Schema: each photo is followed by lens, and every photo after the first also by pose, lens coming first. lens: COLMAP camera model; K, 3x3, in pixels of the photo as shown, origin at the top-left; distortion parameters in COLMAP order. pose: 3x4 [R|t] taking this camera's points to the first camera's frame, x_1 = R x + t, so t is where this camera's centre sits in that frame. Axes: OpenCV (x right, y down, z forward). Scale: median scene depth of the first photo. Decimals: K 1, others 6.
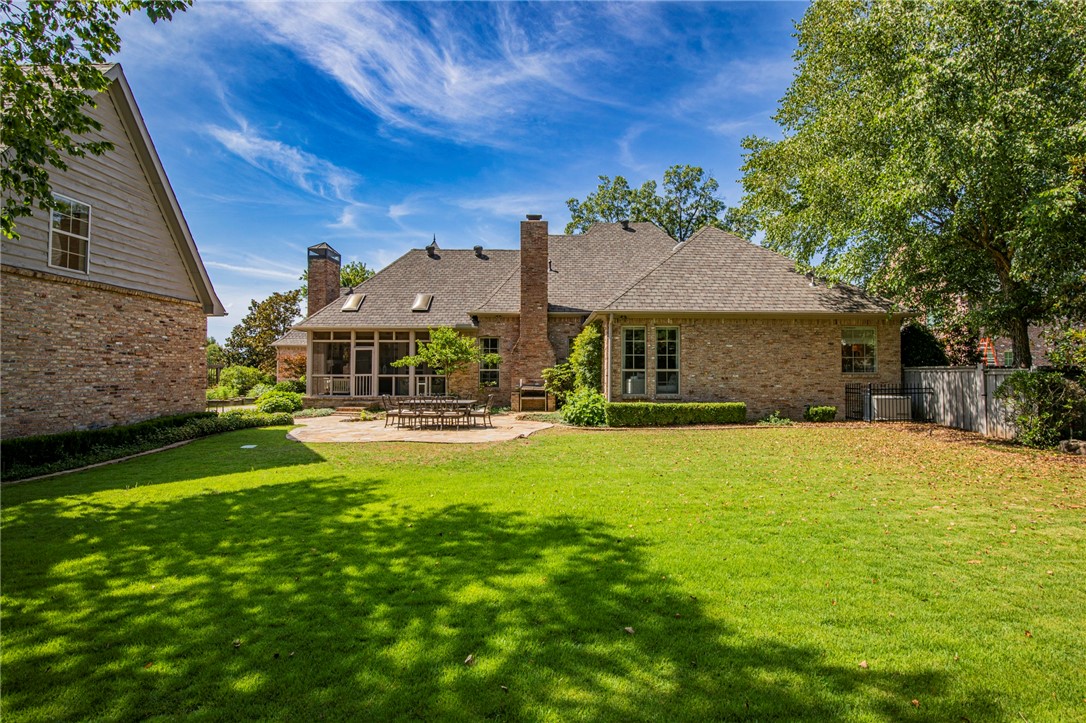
lens RADIAL K [[511.3, 0, 554.6], [0, 511.3, 360.0], [0, 0, 1]] dist [-0.028911, 0.001097]
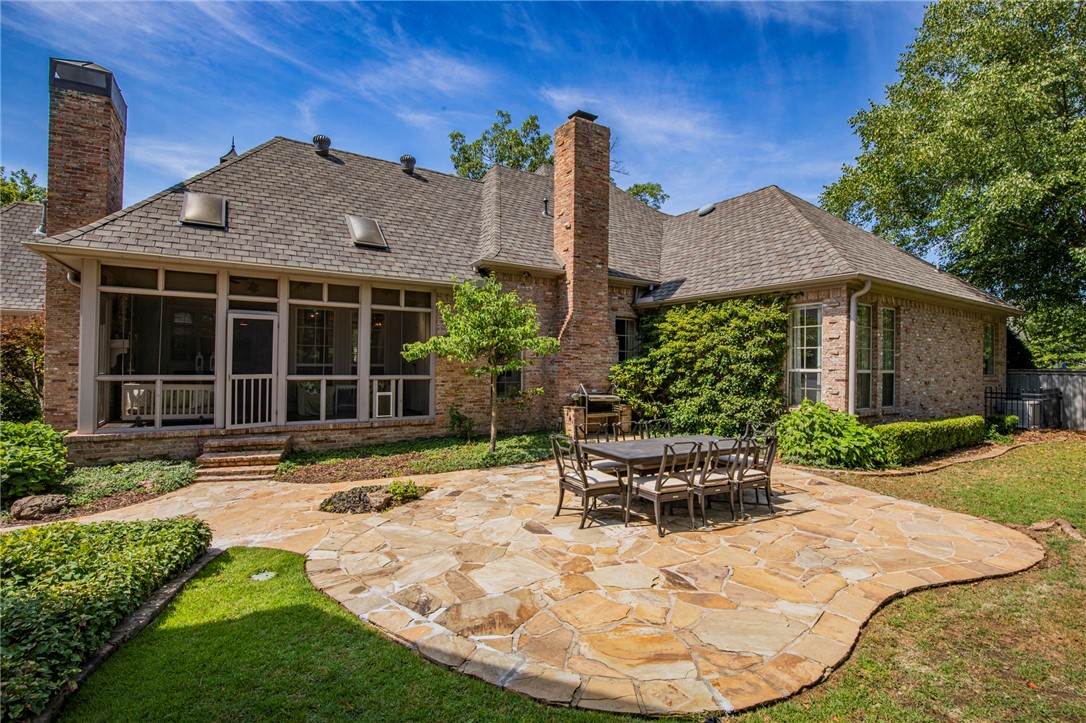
lens RADIAL K [[511.3, 0, 536.8], [0, 511.3, 363.2], [0, 0, 1]] dist [-0.028911, 0.001097]
pose [[0.837552, 0.007568, 0.546306, -0.407169], [-0.023950, 0.999451, 0.022872, 0.002212], [-0.545833, -0.032241, 0.837273, 0.503792]]
